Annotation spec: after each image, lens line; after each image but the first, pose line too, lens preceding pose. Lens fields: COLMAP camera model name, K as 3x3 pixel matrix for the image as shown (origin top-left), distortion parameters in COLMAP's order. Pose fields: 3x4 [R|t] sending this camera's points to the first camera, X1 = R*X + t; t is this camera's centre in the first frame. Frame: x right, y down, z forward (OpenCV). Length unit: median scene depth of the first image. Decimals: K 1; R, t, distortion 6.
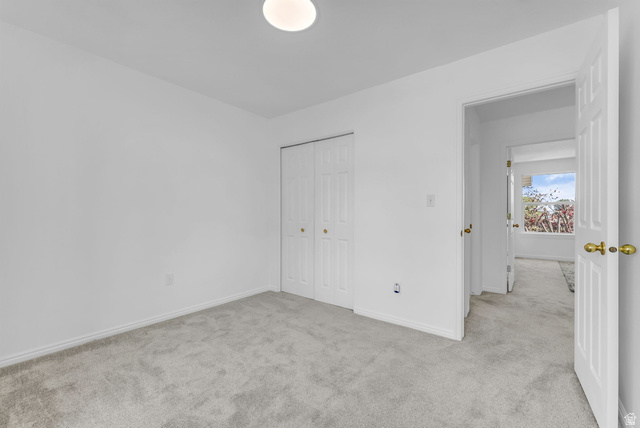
lens RADIAL K [[272.1, 0, 320.3], [0, 272.1, 216.6], [0, 0, 1]] dist [0.002804, 0.000806]
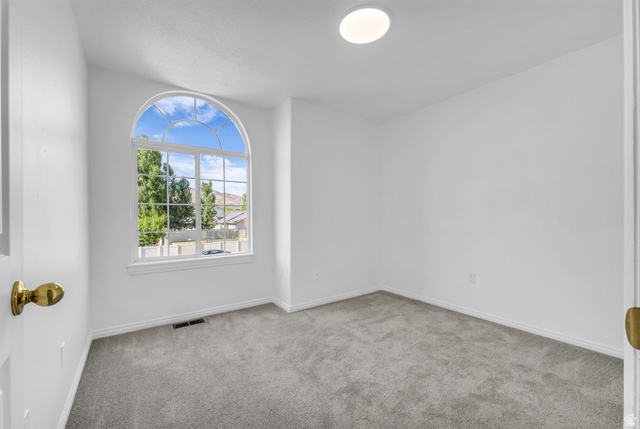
lens RADIAL K [[272.1, 0, 320.3], [0, 272.1, 217.1], [0, 0, 1]] dist [0.002804, 0.000806]
pose [[-0.290073, -0.003284, -0.956999, 0.701414], [-0.004478, 0.999988, -0.002074, 0.001300], [0.956994, 0.003683, -0.290084, 0.837231]]
